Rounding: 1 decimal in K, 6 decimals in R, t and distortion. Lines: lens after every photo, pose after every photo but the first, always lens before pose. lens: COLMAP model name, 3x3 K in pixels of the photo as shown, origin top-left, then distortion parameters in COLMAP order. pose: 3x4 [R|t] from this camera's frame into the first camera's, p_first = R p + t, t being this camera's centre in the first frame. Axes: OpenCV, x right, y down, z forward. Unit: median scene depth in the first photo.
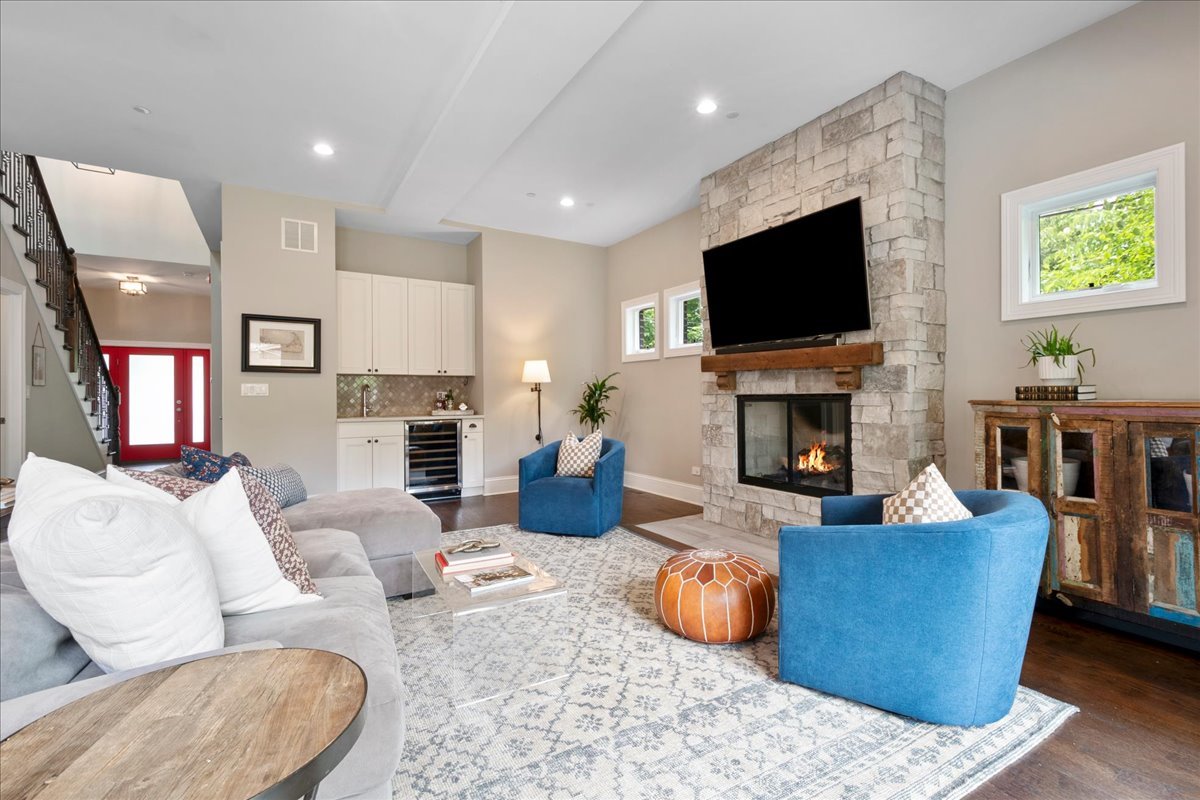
lens RADIAL K [[533.4, 0, 598.5], [0, 533.4, 395.0], [0, 0, 1]] dist [0.001967, -0.000074]
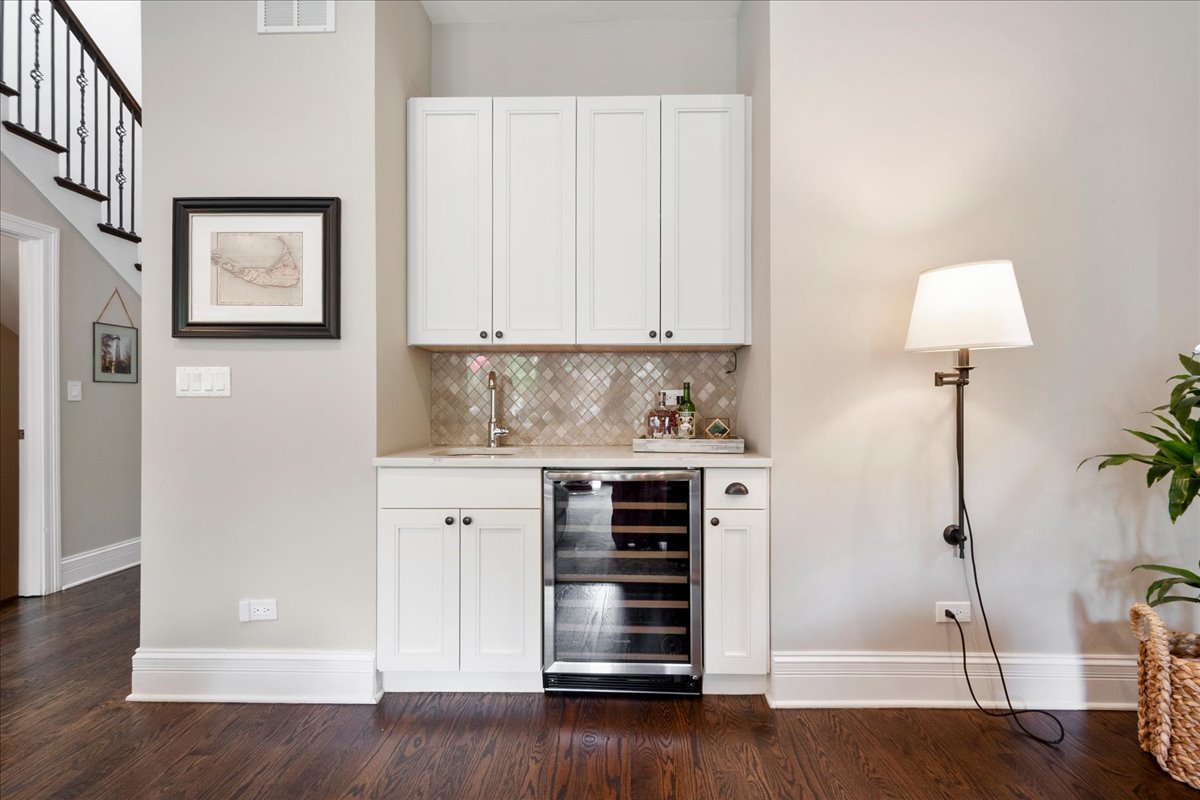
lens RADIAL K [[533.4, 0, 621.7], [0, 533.4, 407.4], [0, 0, 1]] dist [0.001967, -0.000074]
pose [[0.852618, 0.007581, -0.522479, -0.124490], [-0.005685, 0.999970, 0.005231, 0.005767], [0.522503, -0.001490, 0.852636, 0.685757]]
